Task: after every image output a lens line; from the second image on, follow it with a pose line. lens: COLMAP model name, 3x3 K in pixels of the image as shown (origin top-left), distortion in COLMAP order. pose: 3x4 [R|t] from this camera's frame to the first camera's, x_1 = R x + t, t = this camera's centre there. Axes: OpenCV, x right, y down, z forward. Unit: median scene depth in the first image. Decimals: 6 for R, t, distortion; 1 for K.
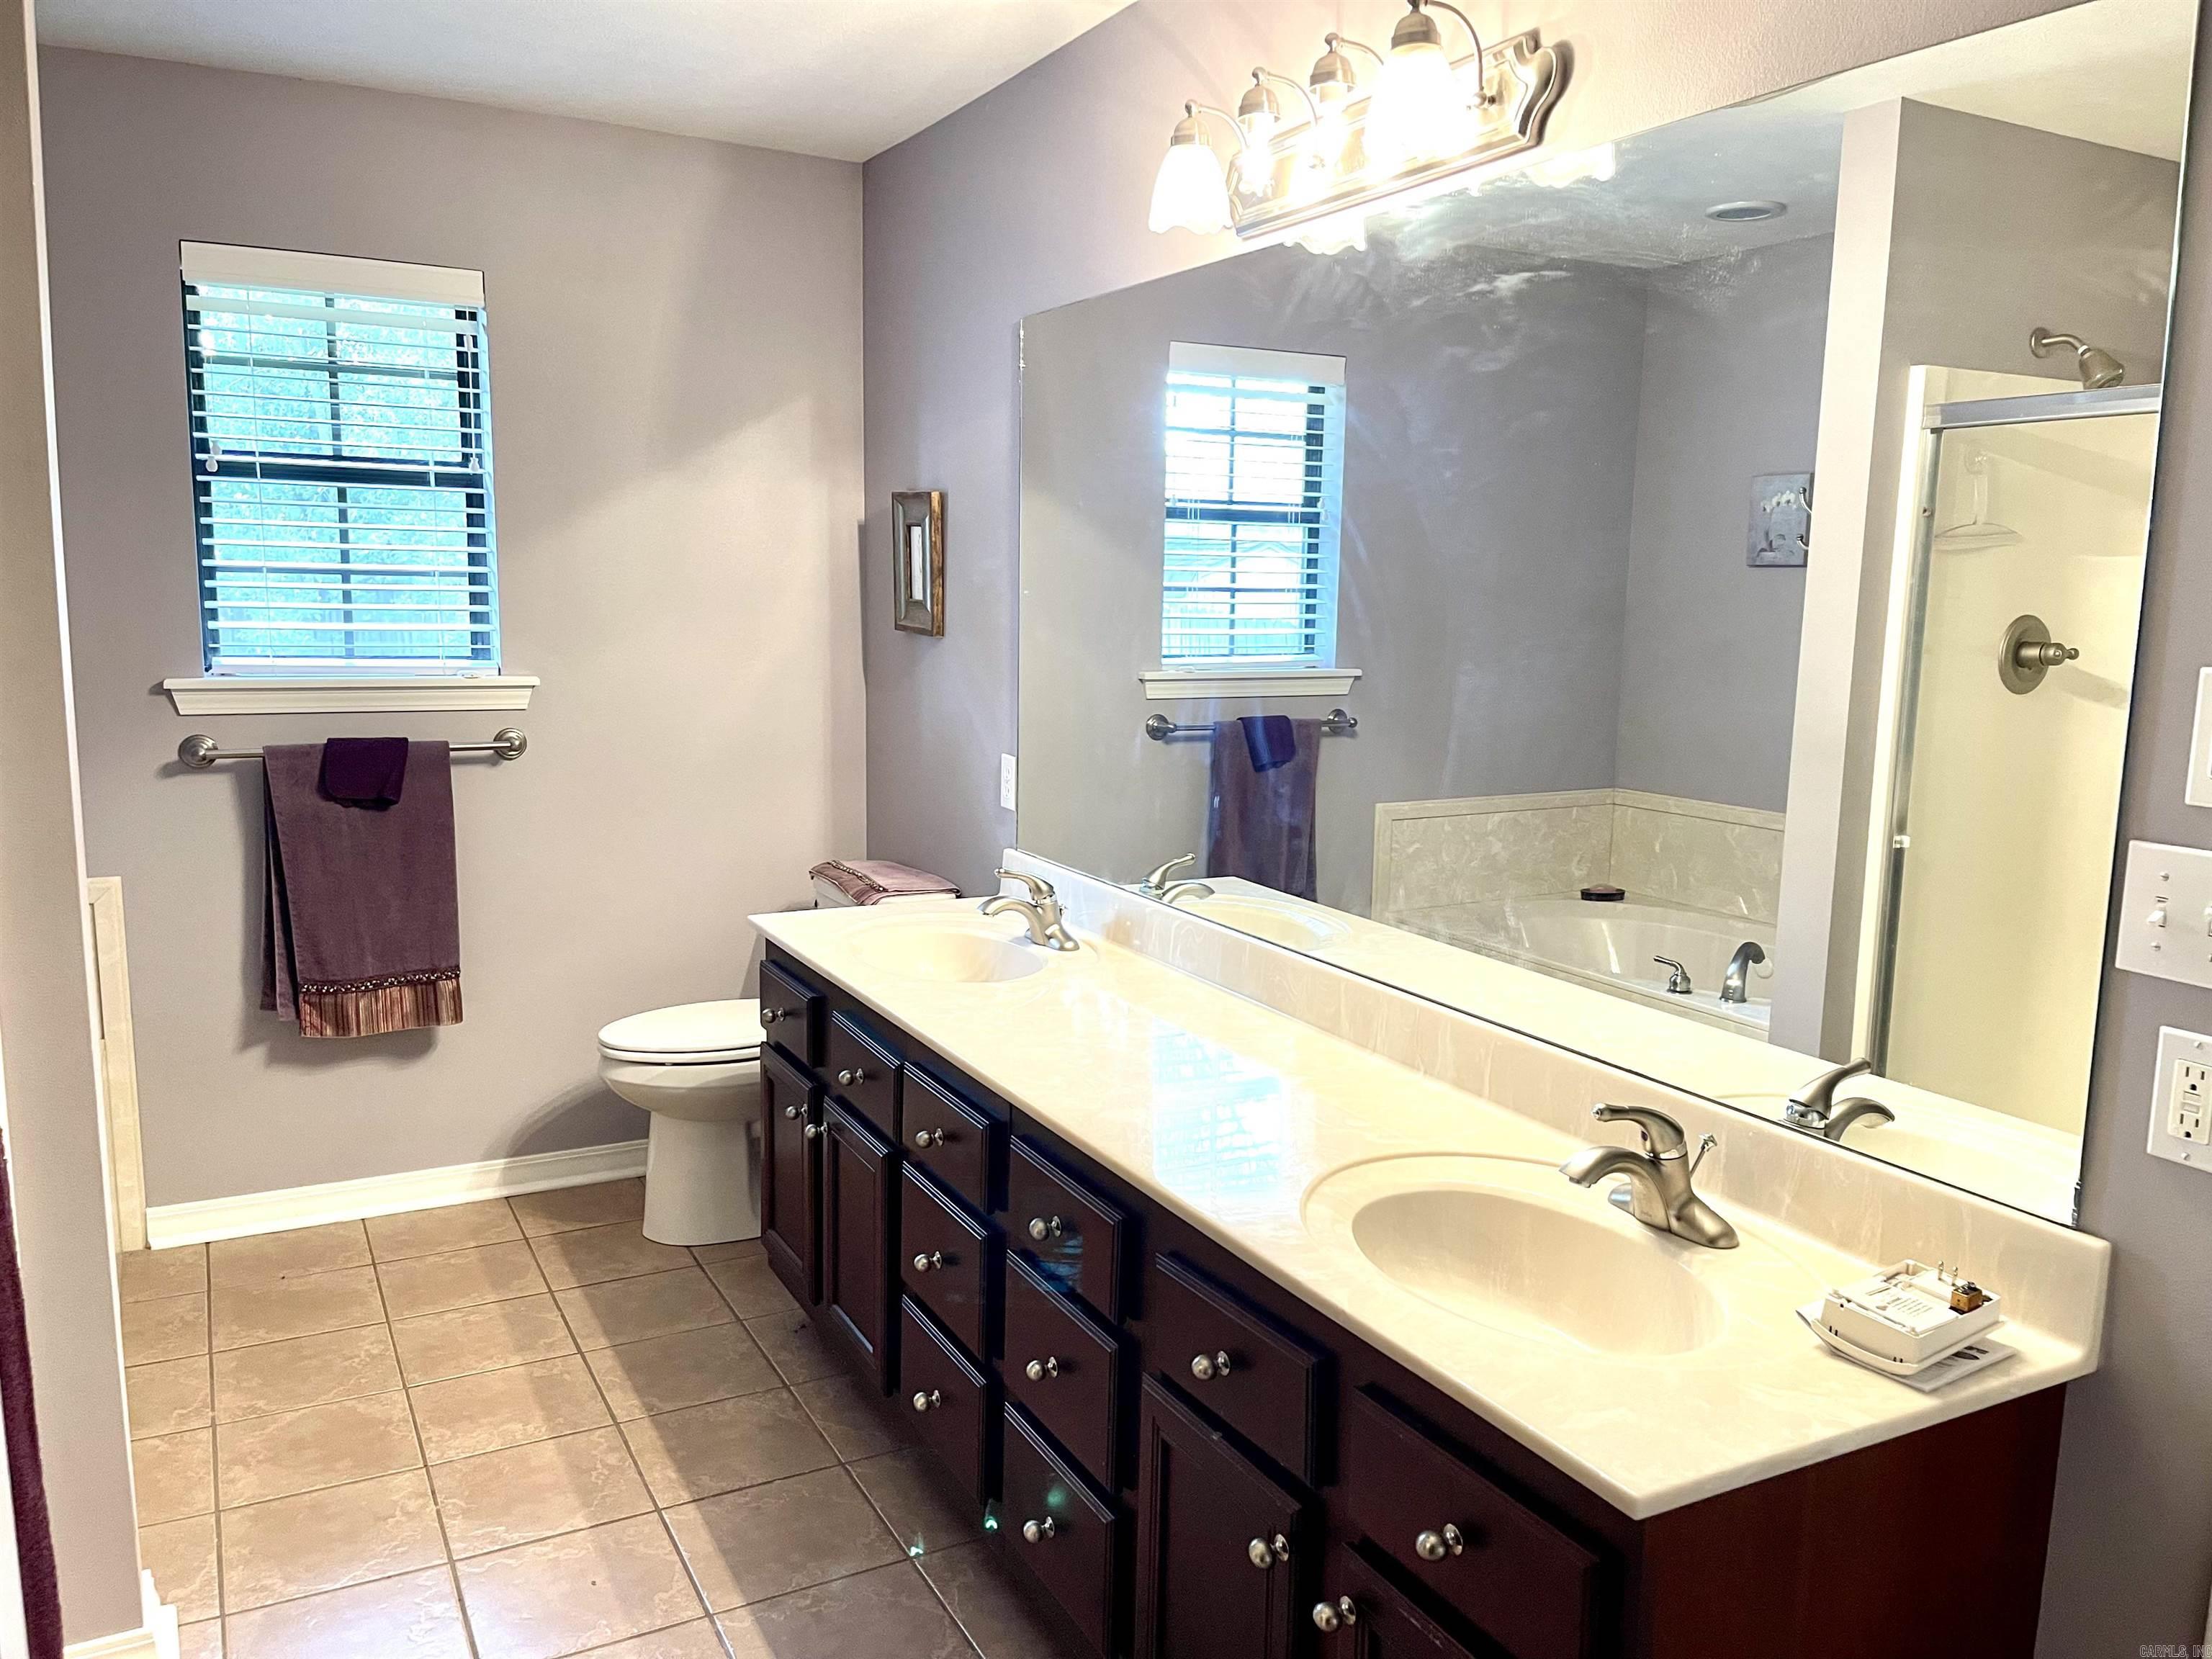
lens RADIAL K [[1673.5, 0, 1125.9], [0, 1673.5, 825.4], [0, 0, 1]] dist [0.055302, -0.061354]
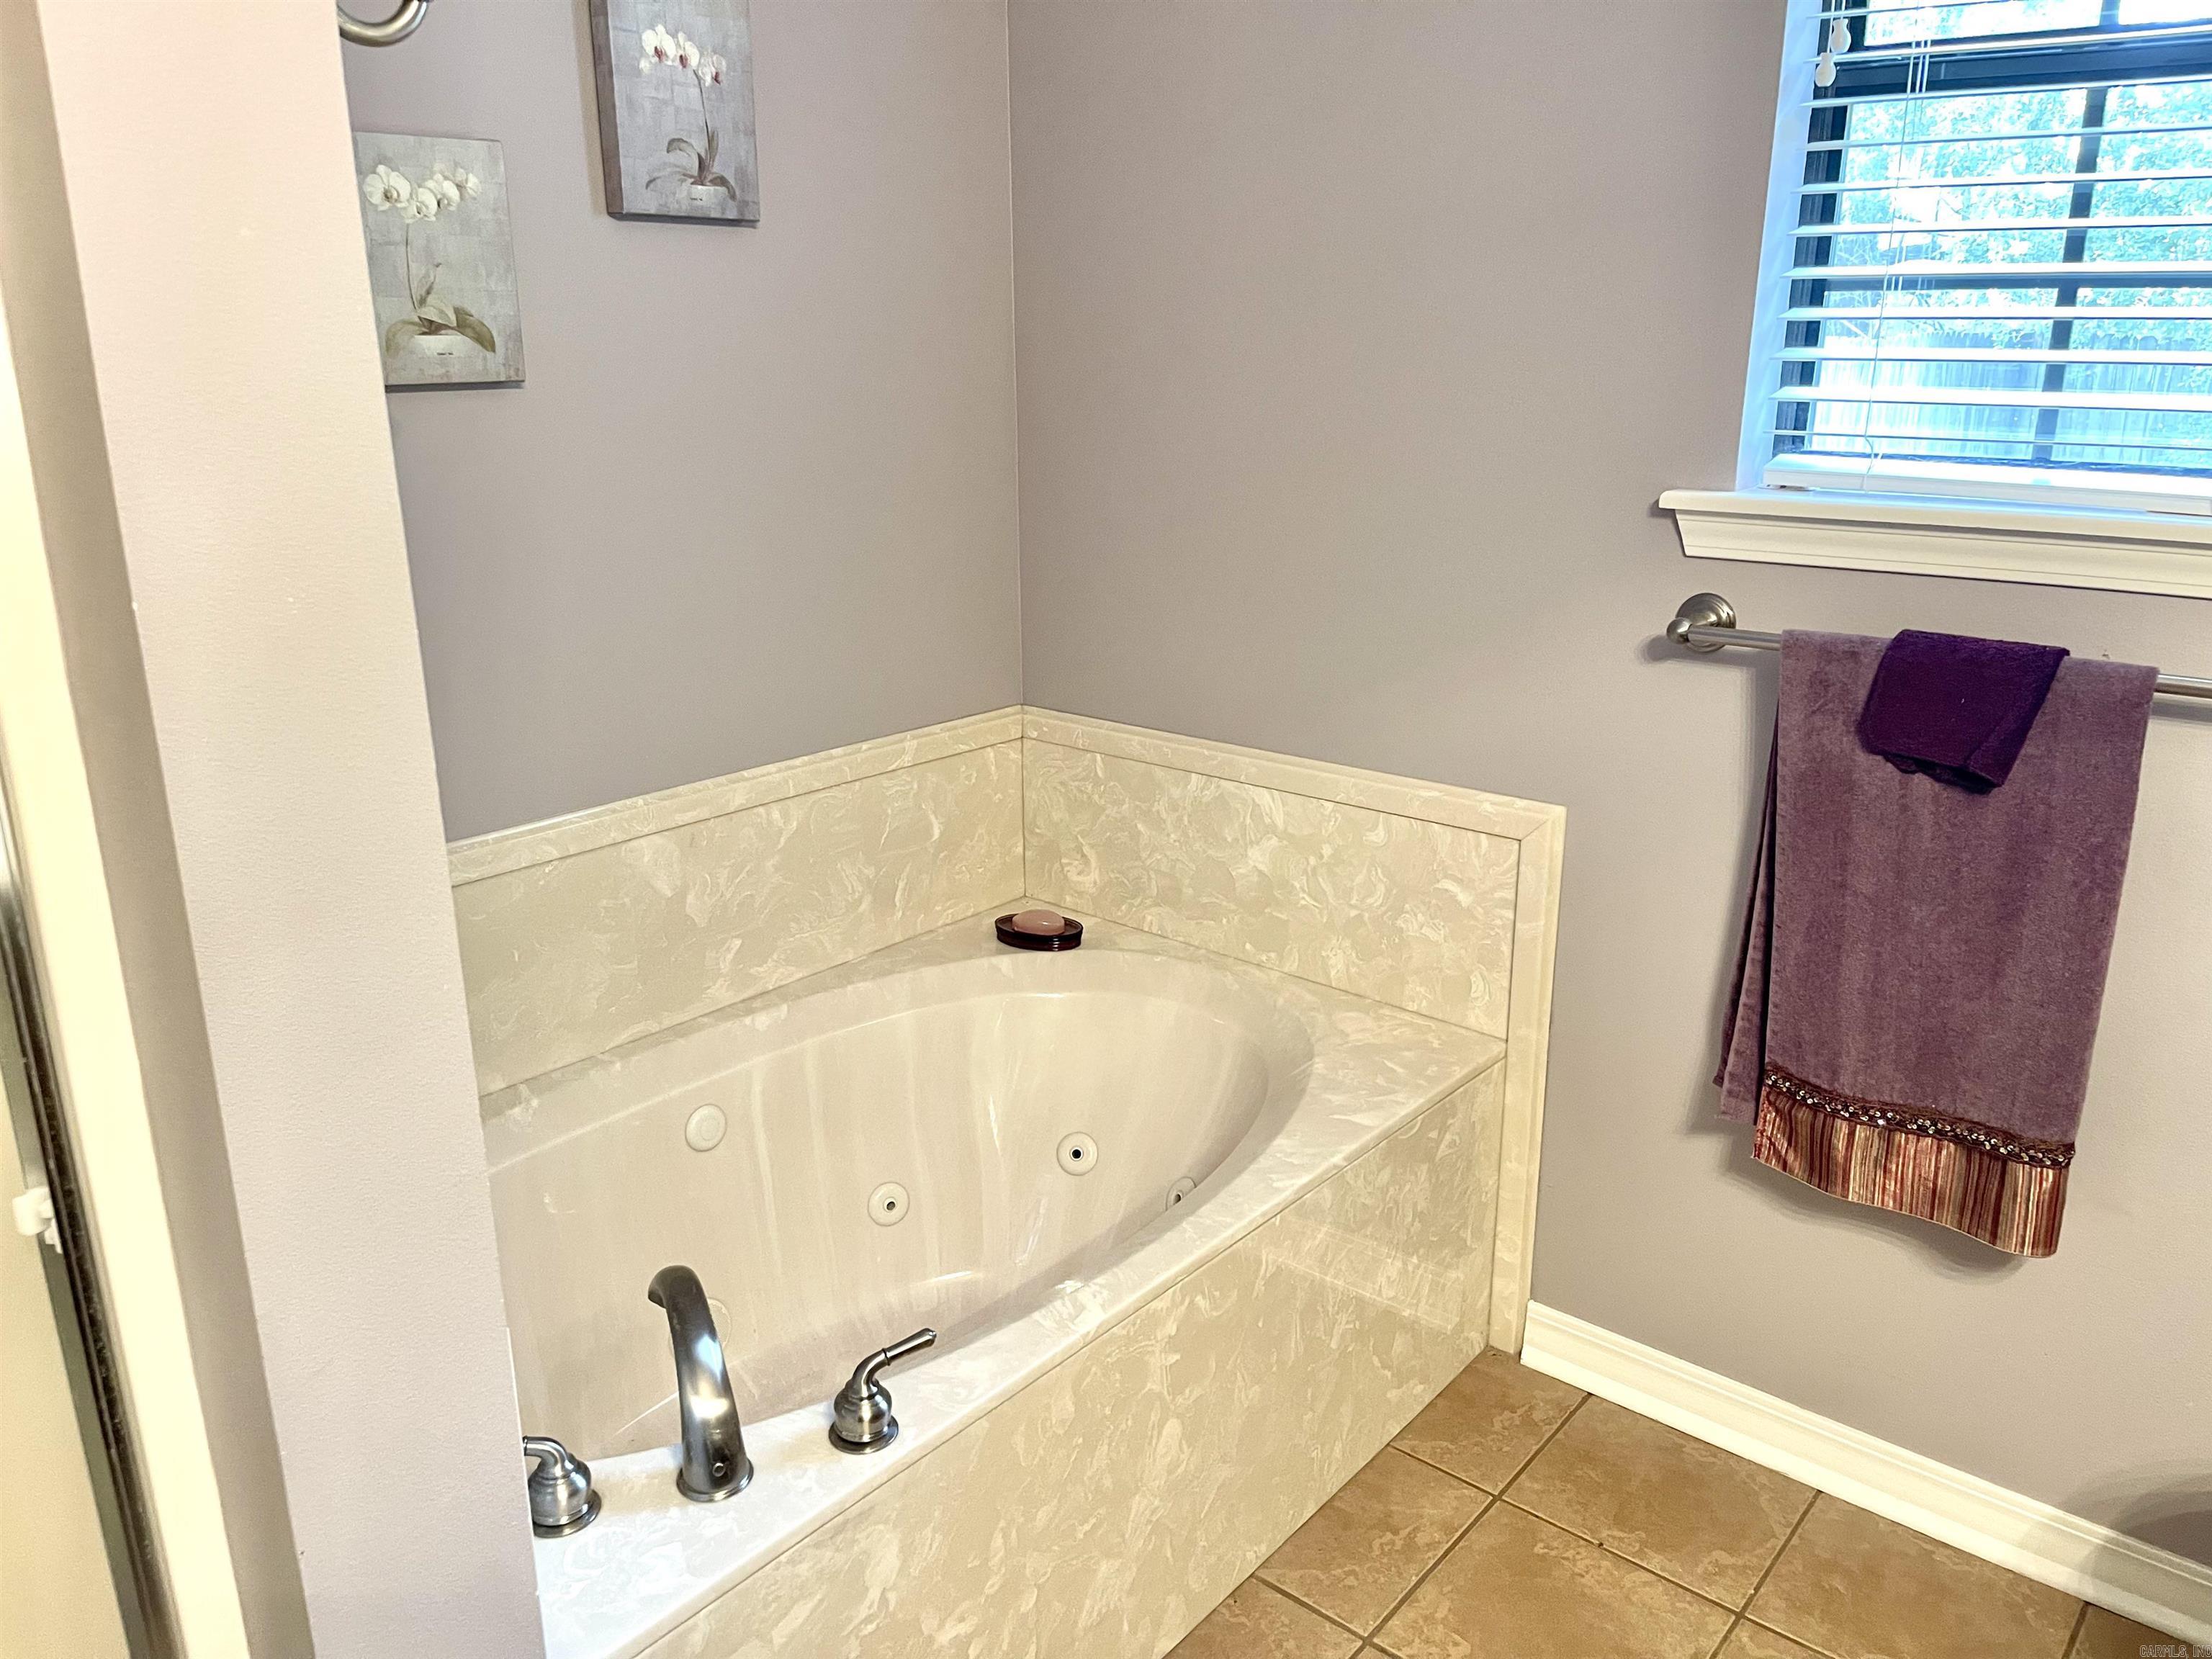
lens RADIAL K [[1673.5, 0, 1103.6], [0, 1673.5, 844.8], [0, 0, 1]] dist [0.055302, -0.061354]
pose [[0.367107, 0.256029, -0.894249, -0.094923], [-0.118626, 0.966410, 0.227990, -0.073679], [0.922583, 0.022385, 0.385148, 0.574830]]
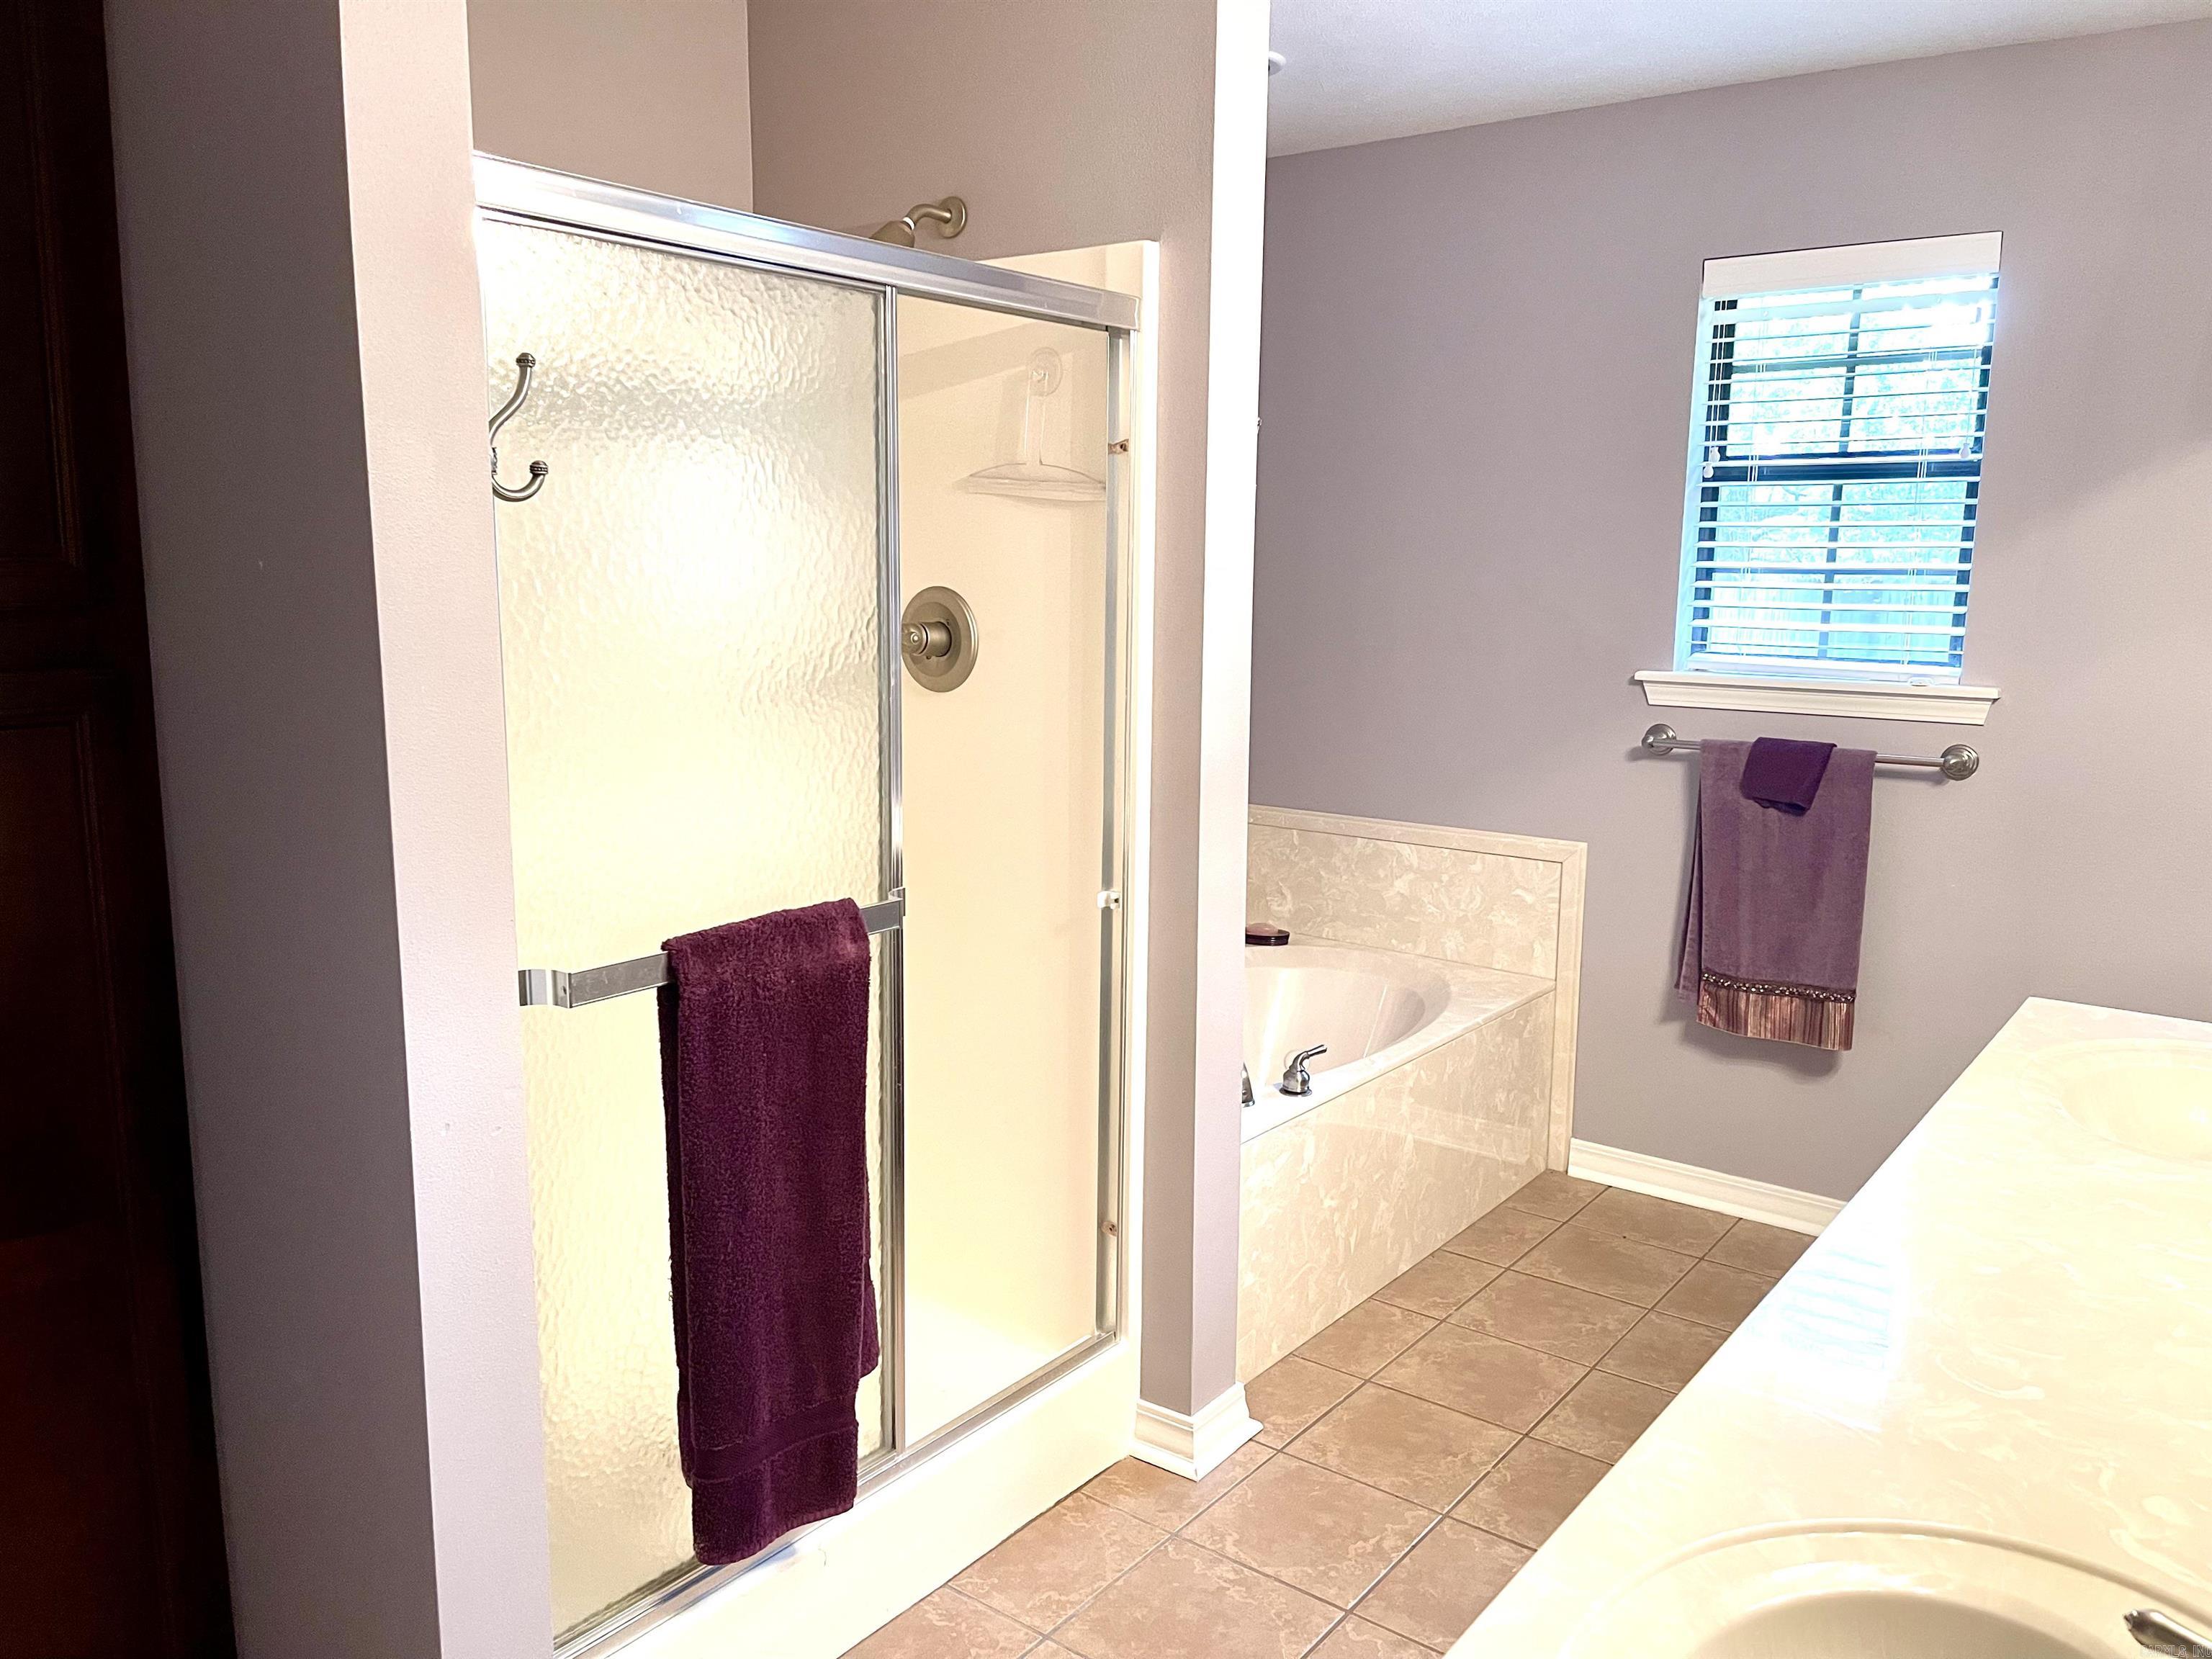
lens RADIAL K [[1673.5, 0, 1123.5], [0, 1673.5, 836.1], [0, 0, 1]] dist [0.055302, -0.061354]
pose [[0.419614, 0.136761, -0.897341, 0.268007], [-0.132087, 0.987262, 0.088699, -0.031668], [0.898041, 0.081308, 0.432333, 0.224785]]
